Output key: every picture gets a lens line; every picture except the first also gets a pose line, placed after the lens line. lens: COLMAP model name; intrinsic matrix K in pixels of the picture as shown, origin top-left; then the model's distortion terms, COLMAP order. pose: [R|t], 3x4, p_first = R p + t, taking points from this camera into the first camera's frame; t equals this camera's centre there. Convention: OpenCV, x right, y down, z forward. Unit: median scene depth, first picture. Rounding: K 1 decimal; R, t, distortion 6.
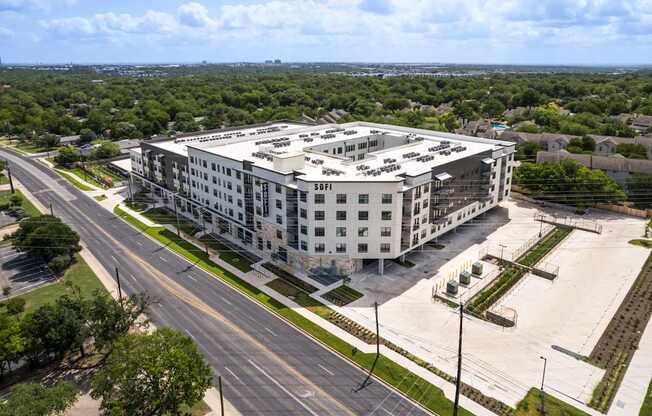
lens RADIAL K [[424.5, 0, 325.9], [0, 424.5, 173.5], [0, 0, 1]] dist [-0.004544, 0.002275]
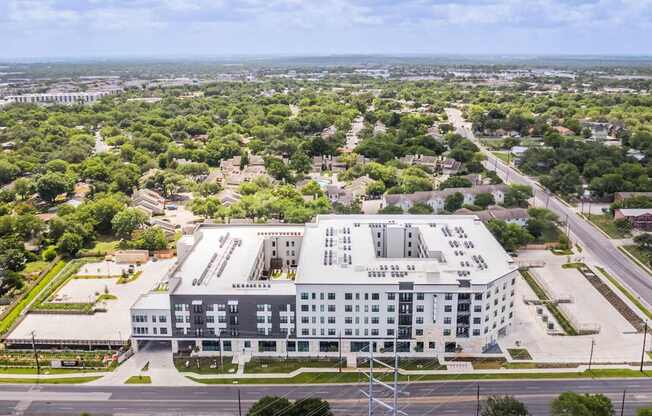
lens RADIAL K [[618.6, 0, 326.0], [0, 618.6, 208.0], [0, 0, 1]] dist [-0.011575, 0.001494]
pose [[0.707390, -0.186946, 0.681652, -1.540686], [0.181483, 0.980097, 0.080461, -0.428454], [-0.683127, 0.066791, 0.727239, -0.105202]]
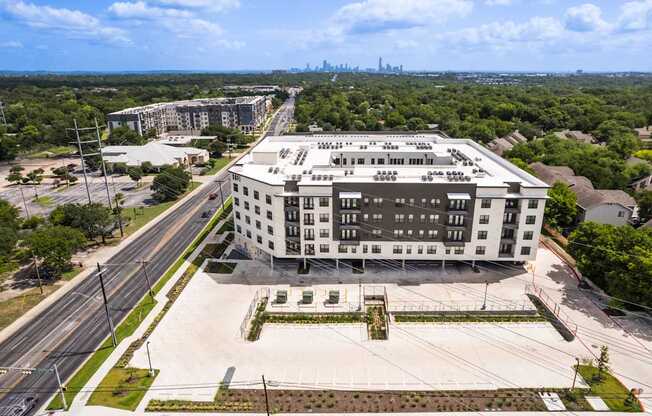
lens RADIAL K [[413.3, 0, 326.0], [0, 413.3, 208.0], [0, 0, 1]] dist [-0.023079, 0.000657]
pose [[0.685140, 0.229657, -0.691261, 0.880226], [-0.182597, 0.972846, 0.142227, -0.086270], [0.705154, 0.028777, 0.708470, 0.323080]]
